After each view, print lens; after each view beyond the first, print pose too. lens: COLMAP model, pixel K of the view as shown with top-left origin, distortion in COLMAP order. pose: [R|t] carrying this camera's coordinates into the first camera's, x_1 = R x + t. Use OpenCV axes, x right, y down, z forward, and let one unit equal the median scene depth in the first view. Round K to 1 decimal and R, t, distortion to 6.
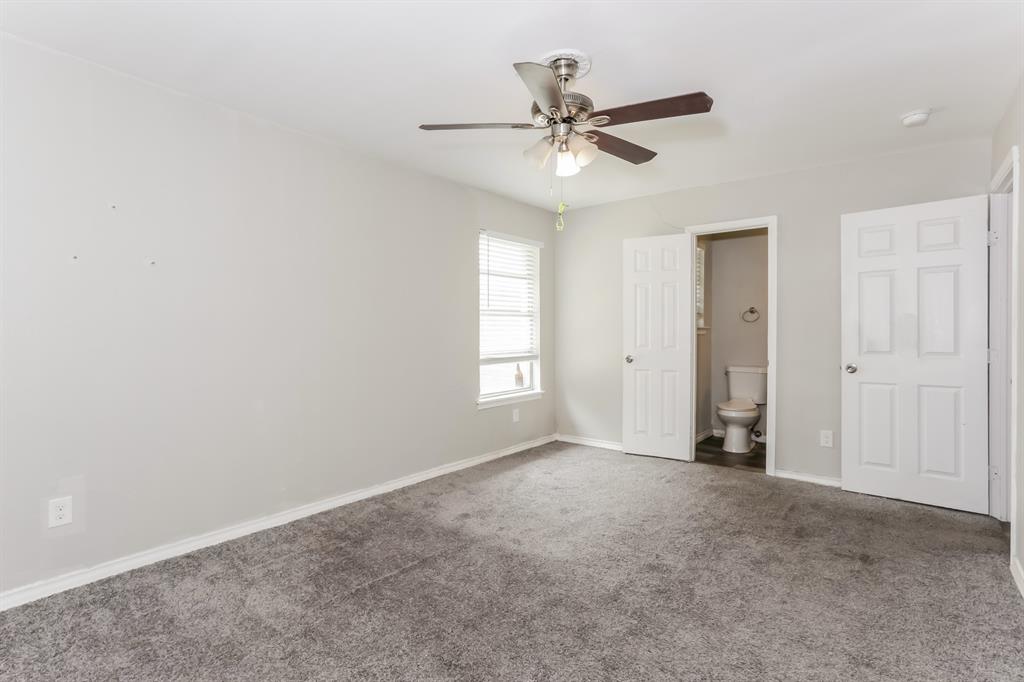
lens RADIAL K [[491.8, 0, 506.0], [0, 491.8, 338.6], [0, 0, 1]] dist [-0.053087, 0.026808]
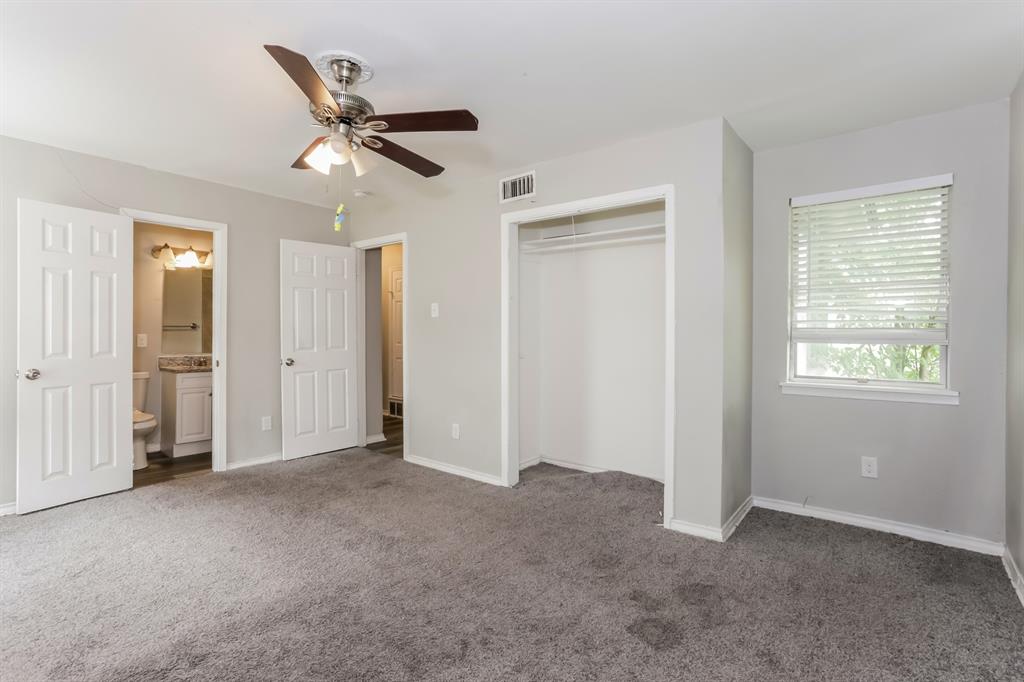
lens RADIAL K [[491.8, 0, 506.0], [0, 491.8, 338.6], [0, 0, 1]] dist [-0.053087, 0.026808]
pose [[-0.013295, -0.014504, 0.999806, -0.578598], [0.015296, 0.999775, 0.014707, -0.010924], [-0.999795, 0.015489, -0.013070, 0.458263]]
